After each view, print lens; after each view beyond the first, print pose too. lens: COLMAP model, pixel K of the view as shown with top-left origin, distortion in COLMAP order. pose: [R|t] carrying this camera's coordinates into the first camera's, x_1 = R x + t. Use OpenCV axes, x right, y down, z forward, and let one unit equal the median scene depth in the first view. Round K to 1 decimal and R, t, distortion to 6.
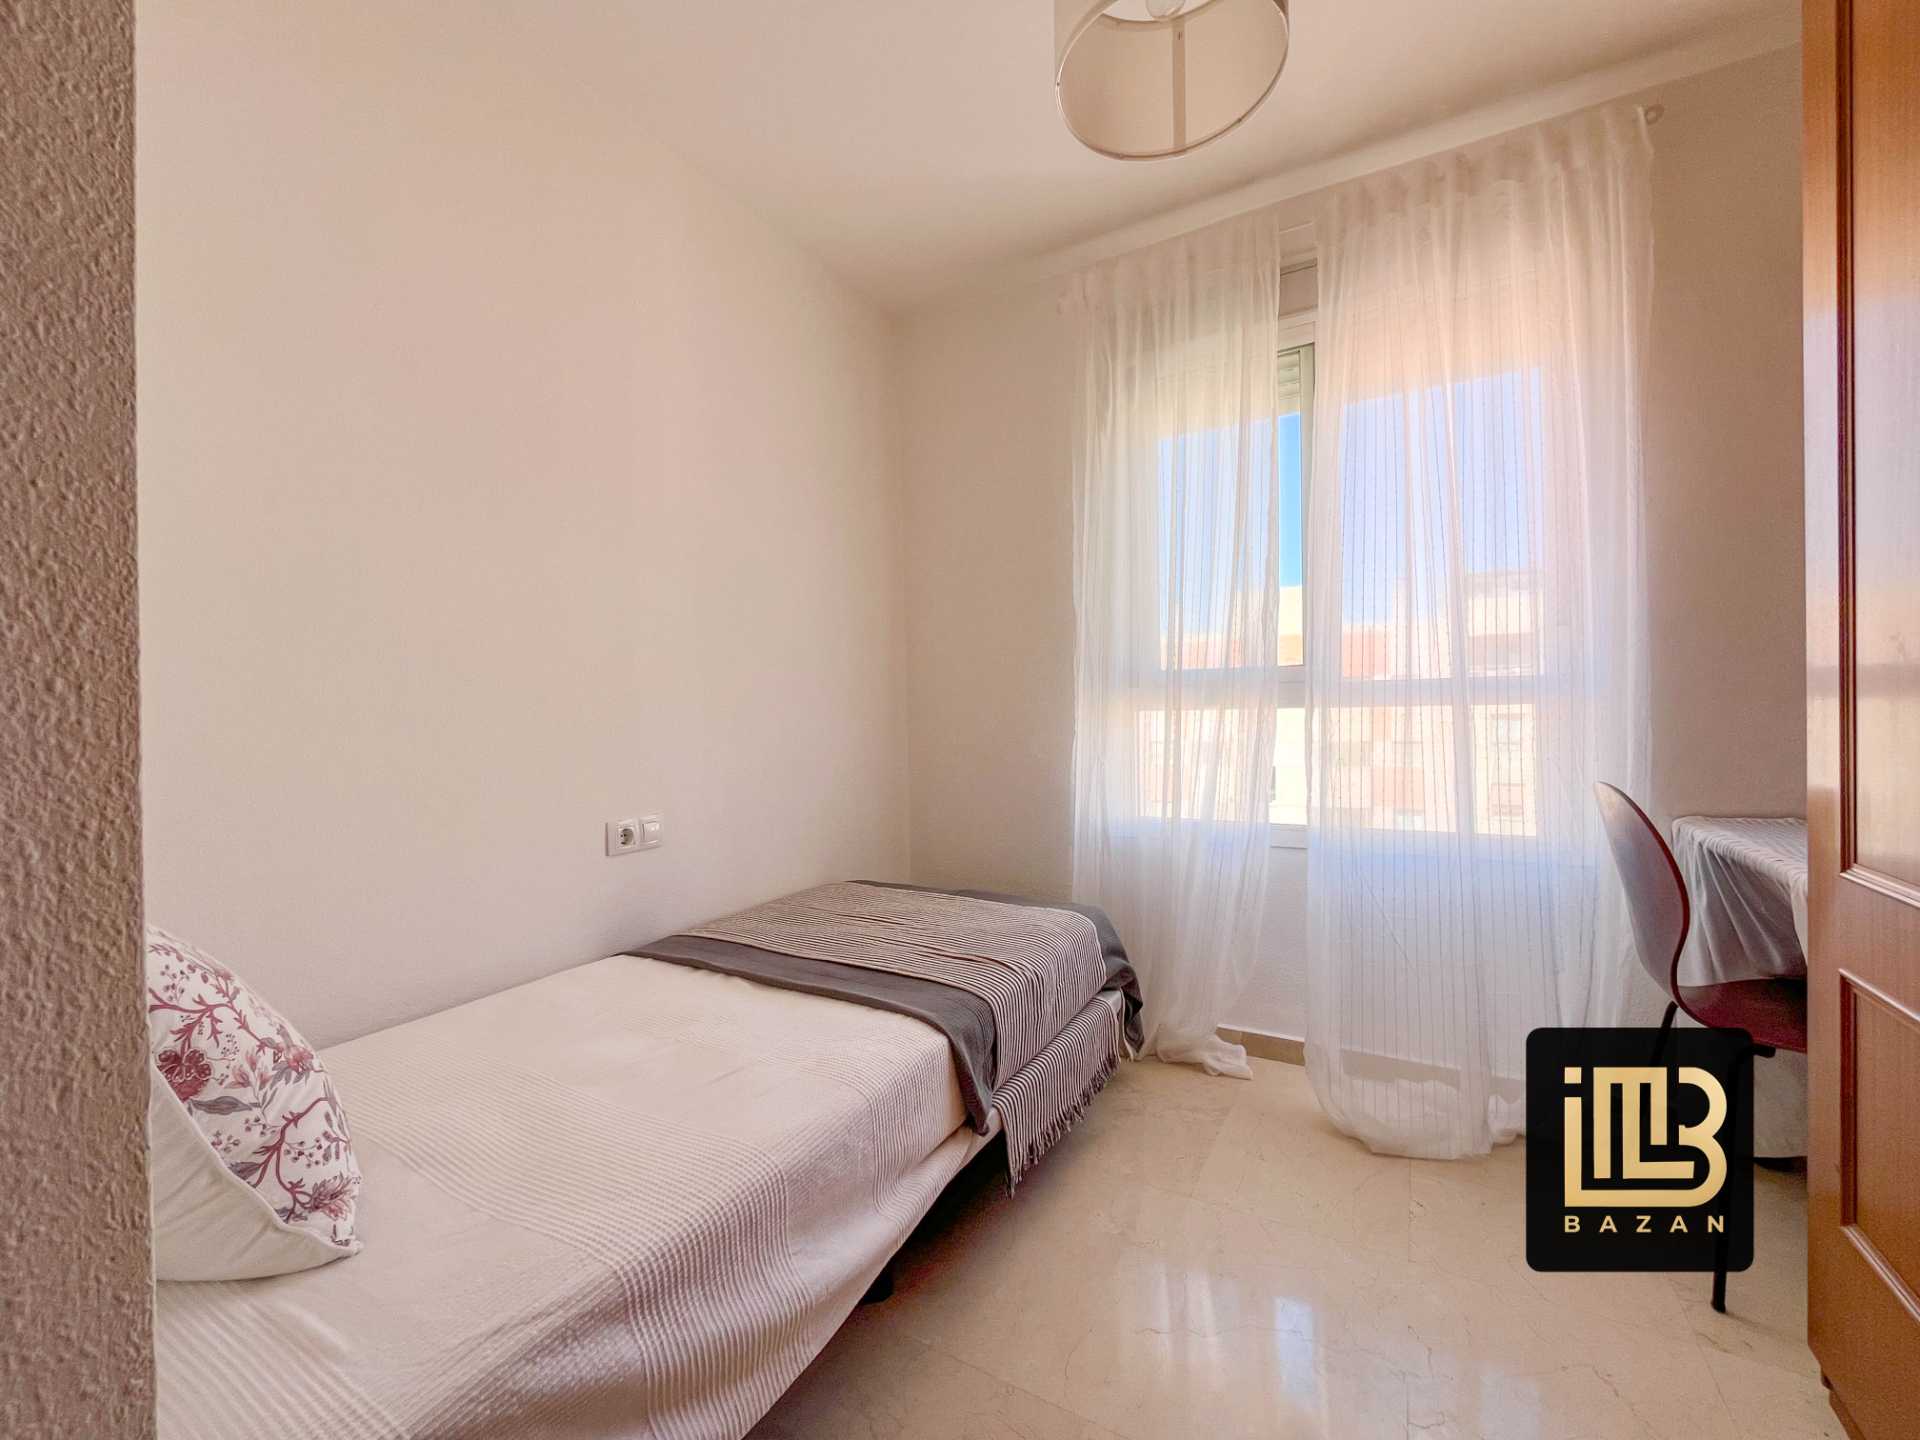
lens RADIAL K [[776.2, 0, 957.8], [0, 776.2, 722.4], [0, 0, 1]] dist [-0.003150, -0.000021]
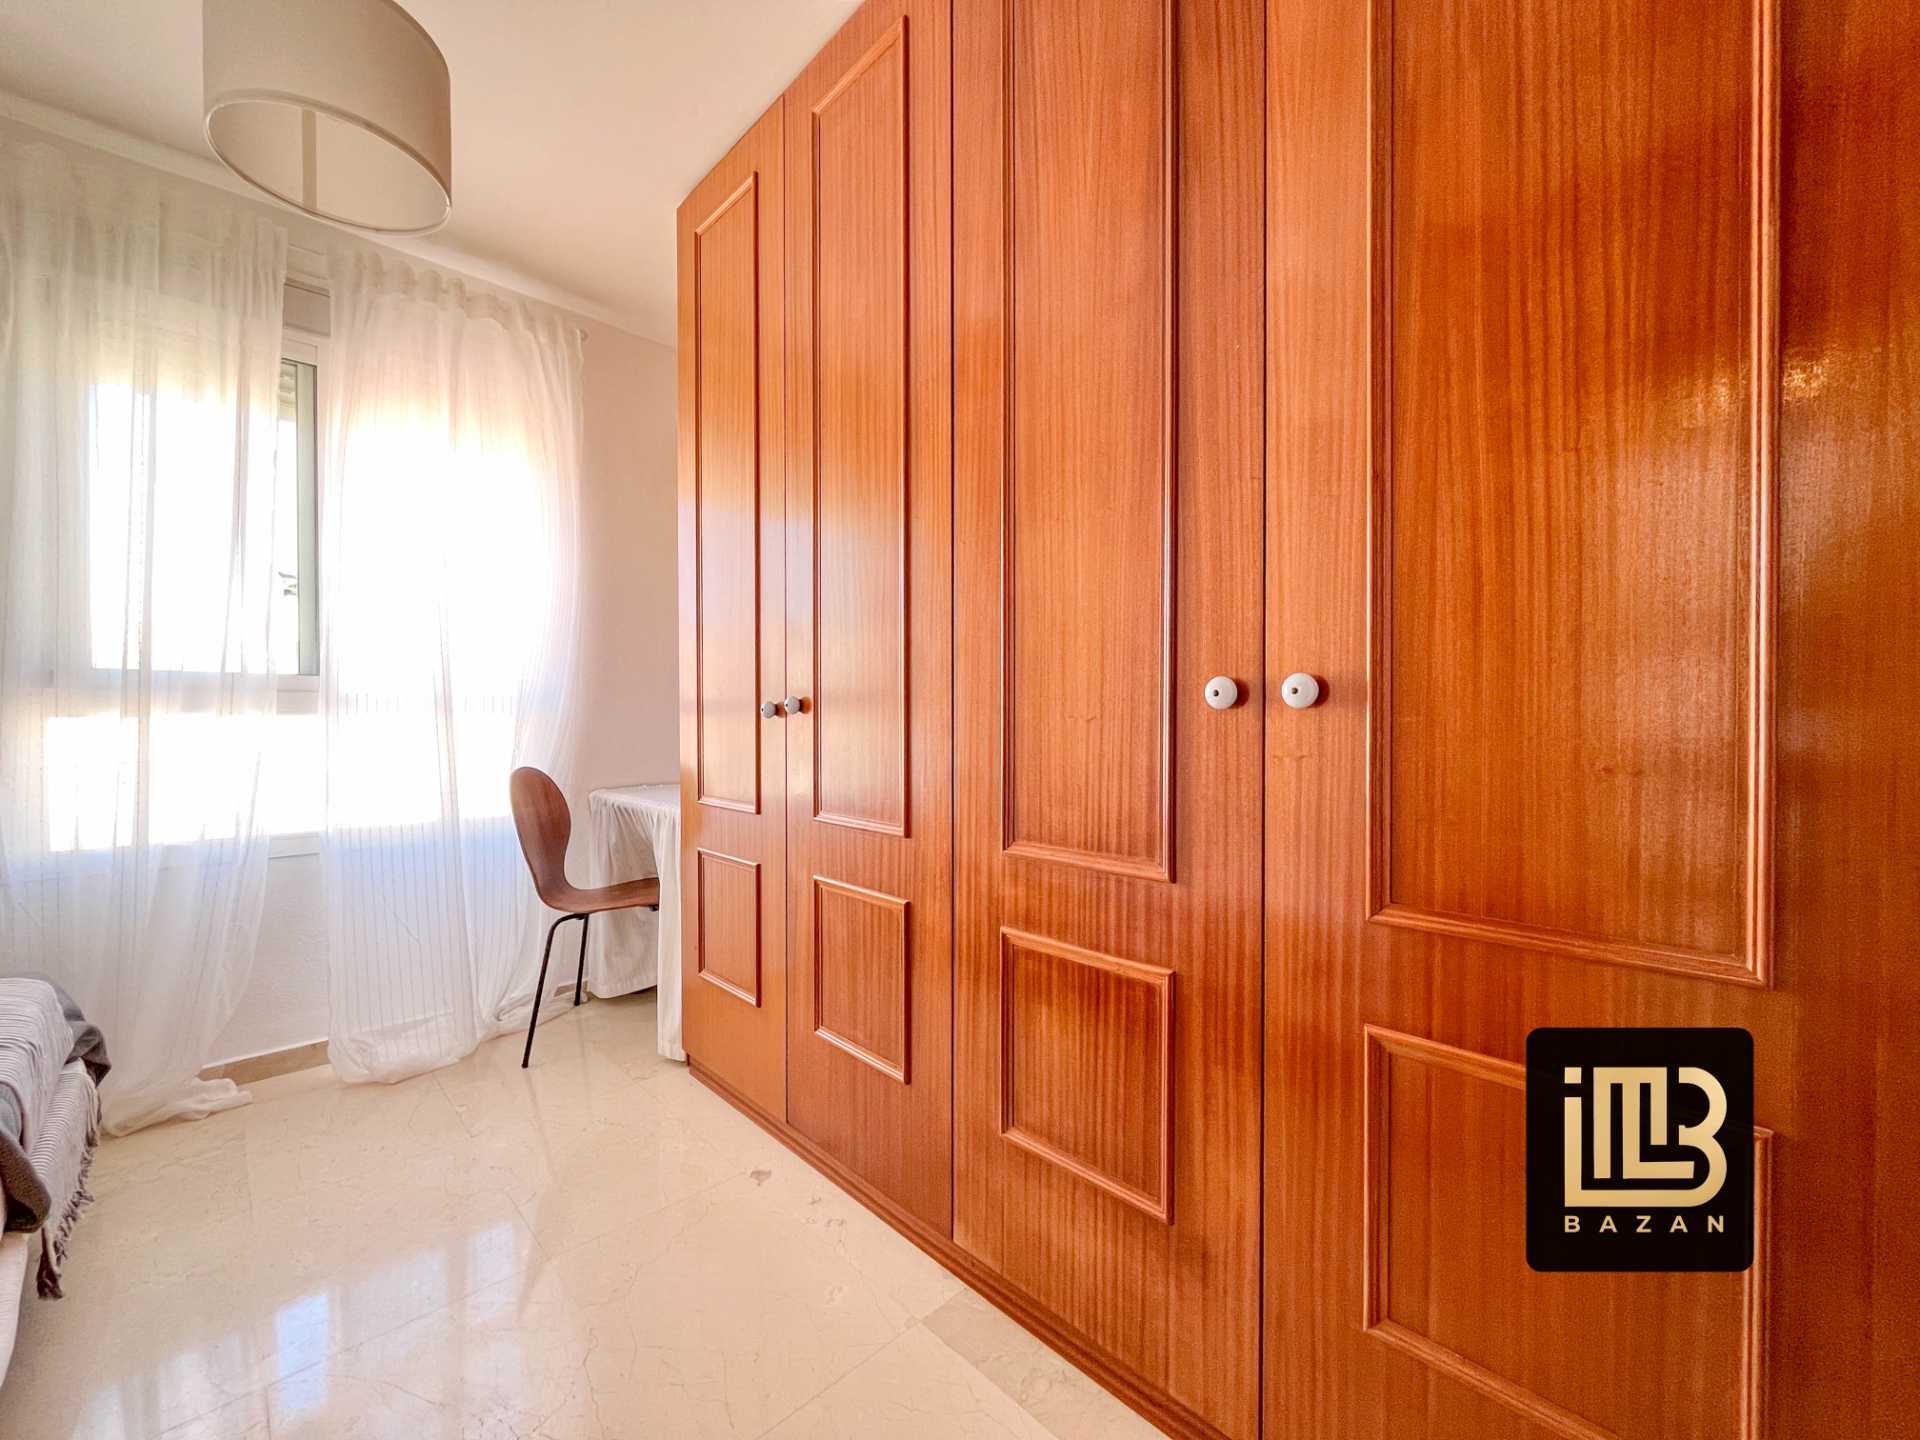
lens RADIAL K [[776.2, 0, 957.8], [0, 776.2, 722.4], [0, 0, 1]] dist [-0.003150, -0.000021]
pose [[0.264286, 0.014663, 0.964333, -0.314761], [0.002523, 0.999870, -0.015895, 0.006193], [-0.964441, 0.006633, 0.264215, -0.099970]]
